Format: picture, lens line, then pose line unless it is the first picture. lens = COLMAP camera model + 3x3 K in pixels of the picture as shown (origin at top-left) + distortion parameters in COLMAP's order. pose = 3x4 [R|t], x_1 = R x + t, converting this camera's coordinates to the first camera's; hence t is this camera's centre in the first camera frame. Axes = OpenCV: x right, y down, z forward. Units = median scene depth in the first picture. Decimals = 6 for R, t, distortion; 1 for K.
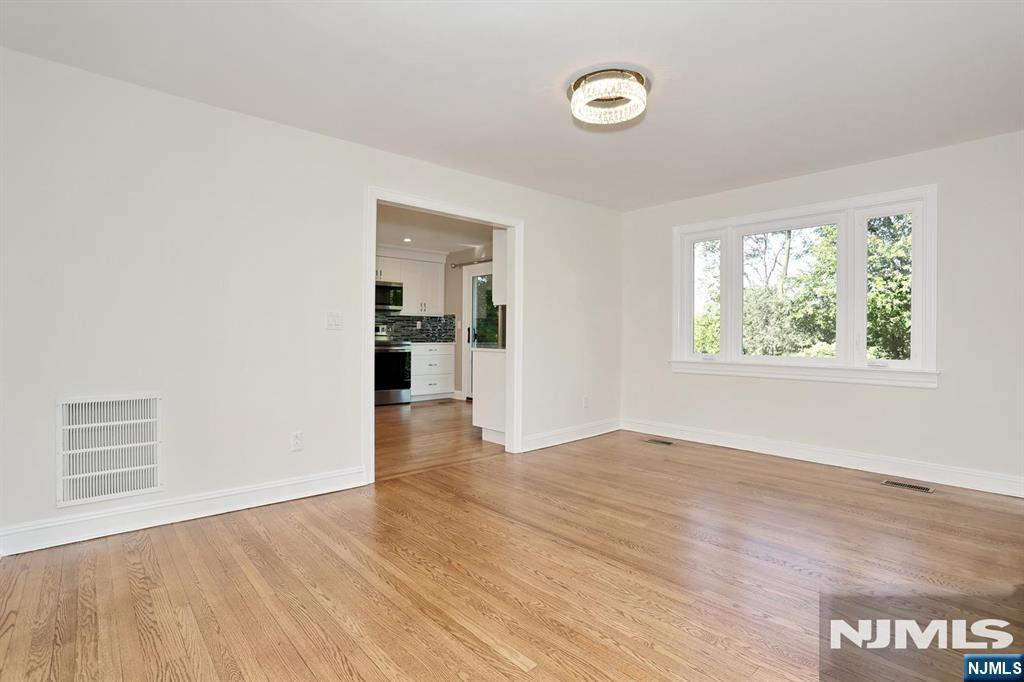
lens RADIAL K [[499.4, 0, 507.8], [0, 499.4, 337.2], [0, 0, 1]] dist [-0.073880, 0.035064]
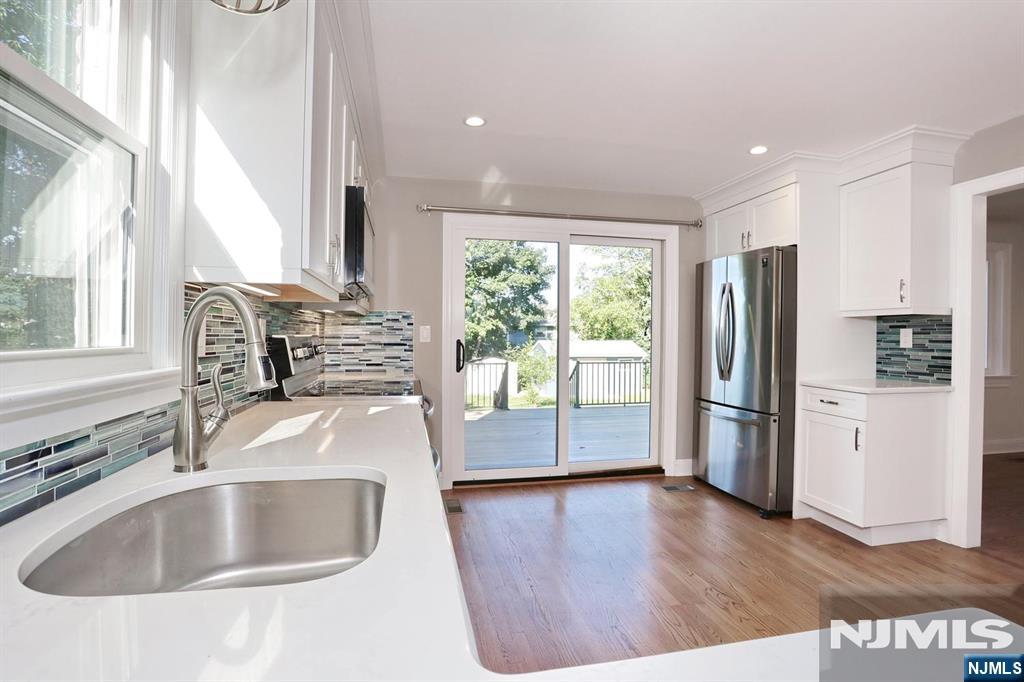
lens RADIAL K [[499.4, 0, 507.8], [0, 499.4, 337.2], [0, 0, 1]] dist [-0.073880, 0.035064]
pose [[0.492655, -0.007817, 0.870189, -0.466752], [0.004671, 0.999969, 0.006338, -0.024544], [-0.870212, 0.000942, 0.492677, 0.692852]]
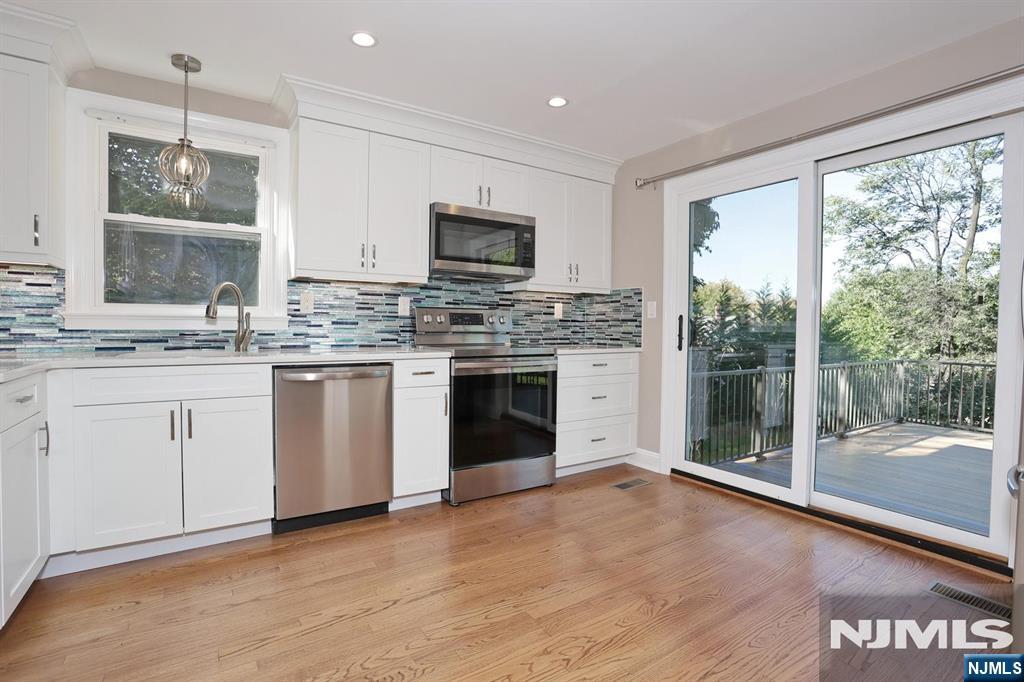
lens RADIAL K [[499.4, 0, 507.8], [0, 499.4, 337.2], [0, 0, 1]] dist [-0.073880, 0.035064]
pose [[0.989881, 0.006633, -0.141746, -0.163227], [-0.004095, 0.999826, 0.018189, -0.007505], [0.141842, -0.017424, 0.989736, 0.518961]]
